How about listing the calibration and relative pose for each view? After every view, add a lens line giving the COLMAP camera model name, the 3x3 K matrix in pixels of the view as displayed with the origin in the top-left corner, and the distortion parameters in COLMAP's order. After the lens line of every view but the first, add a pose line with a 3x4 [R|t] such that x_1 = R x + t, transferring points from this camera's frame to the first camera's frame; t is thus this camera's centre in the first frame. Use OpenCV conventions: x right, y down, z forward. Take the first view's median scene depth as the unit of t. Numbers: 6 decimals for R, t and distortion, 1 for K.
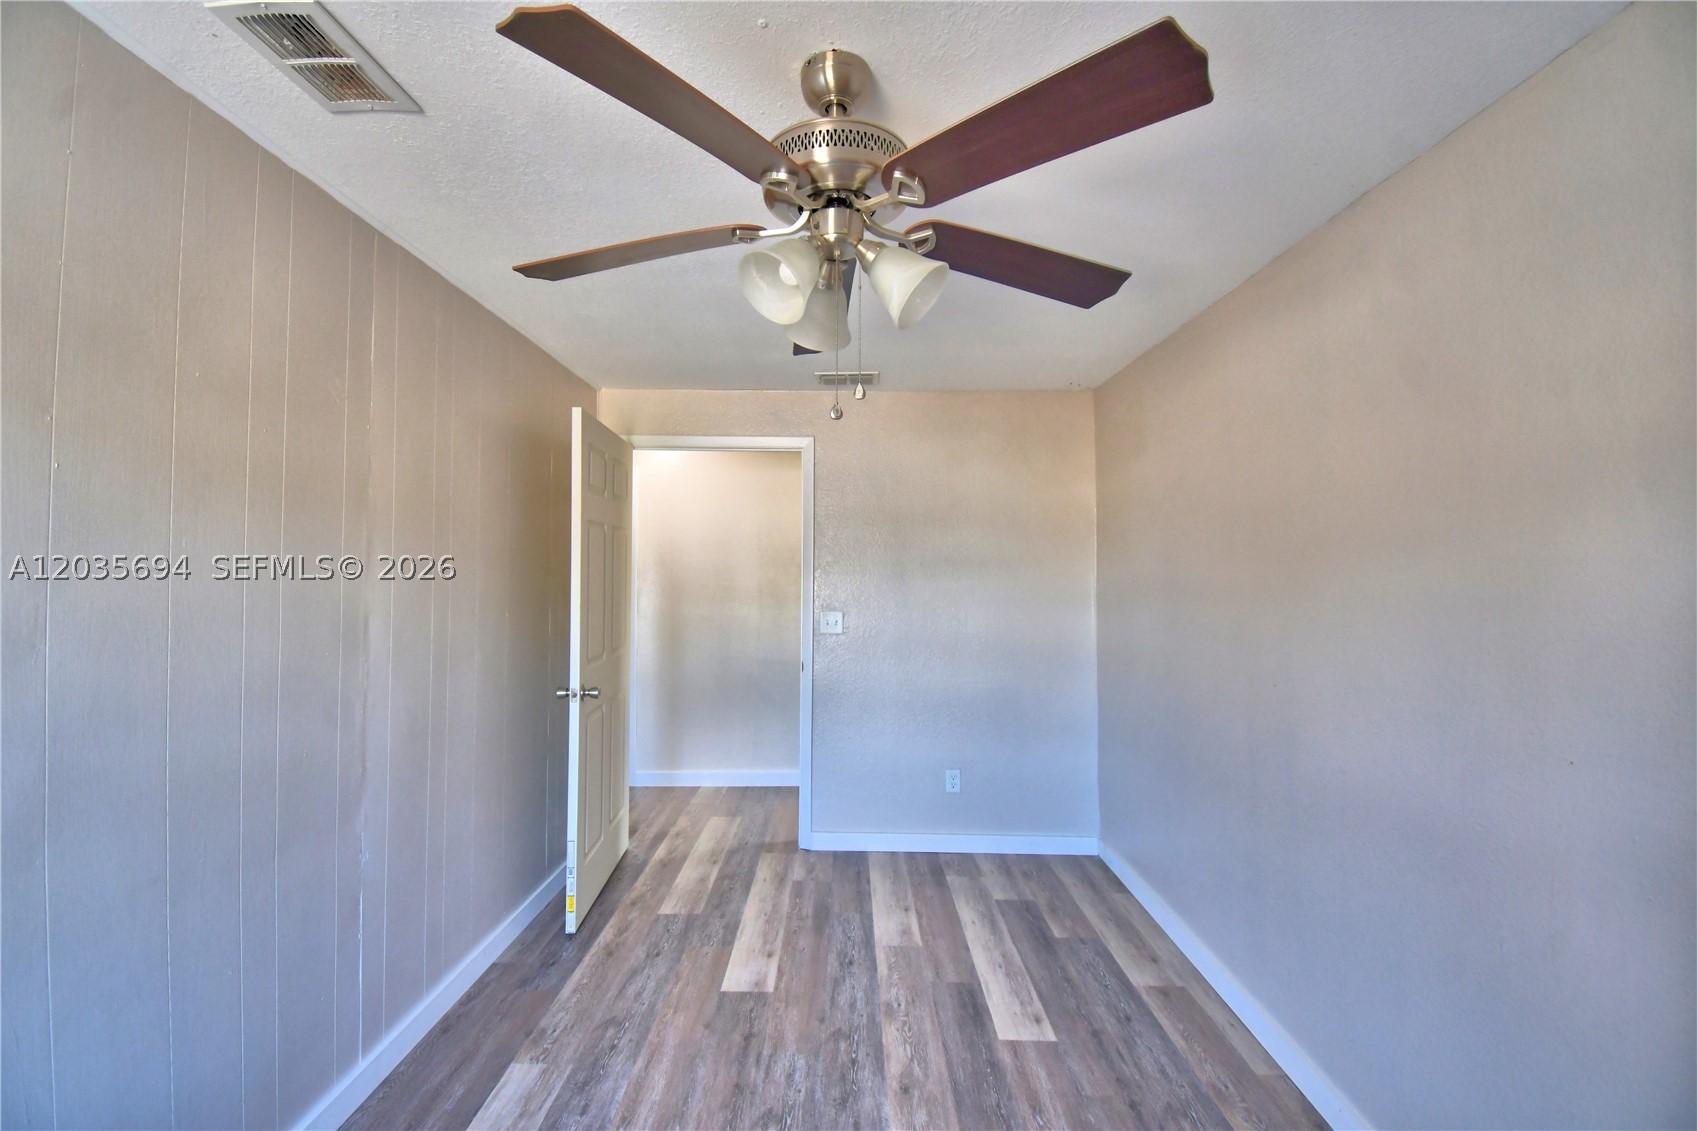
lens RADIAL K [[740.9, 0, 837.0], [0, 740.9, 564.5], [0, 0, 1]] dist [0.005142, -0.016236]
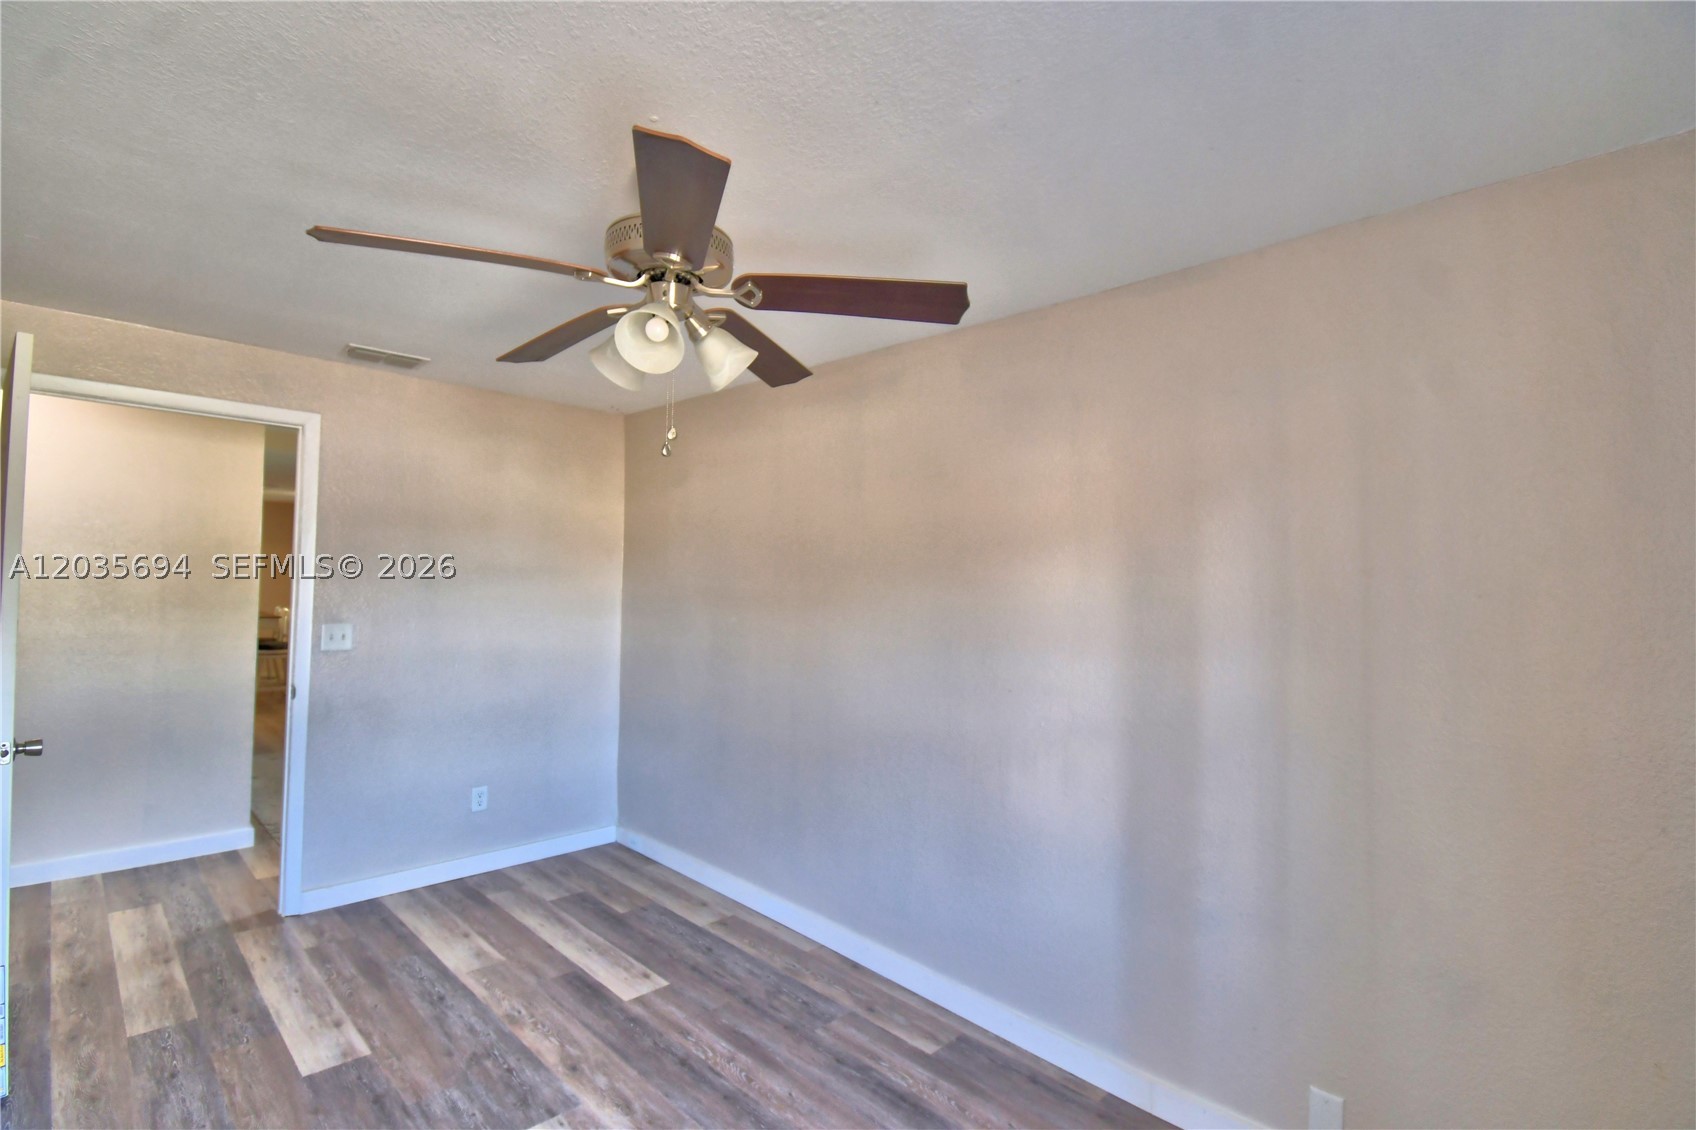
lens RADIAL K [[740.4, 0, 862.3], [0, 740.4, 556.1], [0, 0, 1]] dist [0.005142, -0.016236]
pose [[0.692028, 0.040080, 0.720757, -0.281464], [-0.022917, 0.999174, -0.033558, 0.000966], [-0.721507, 0.006705, 0.692375, -0.025935]]
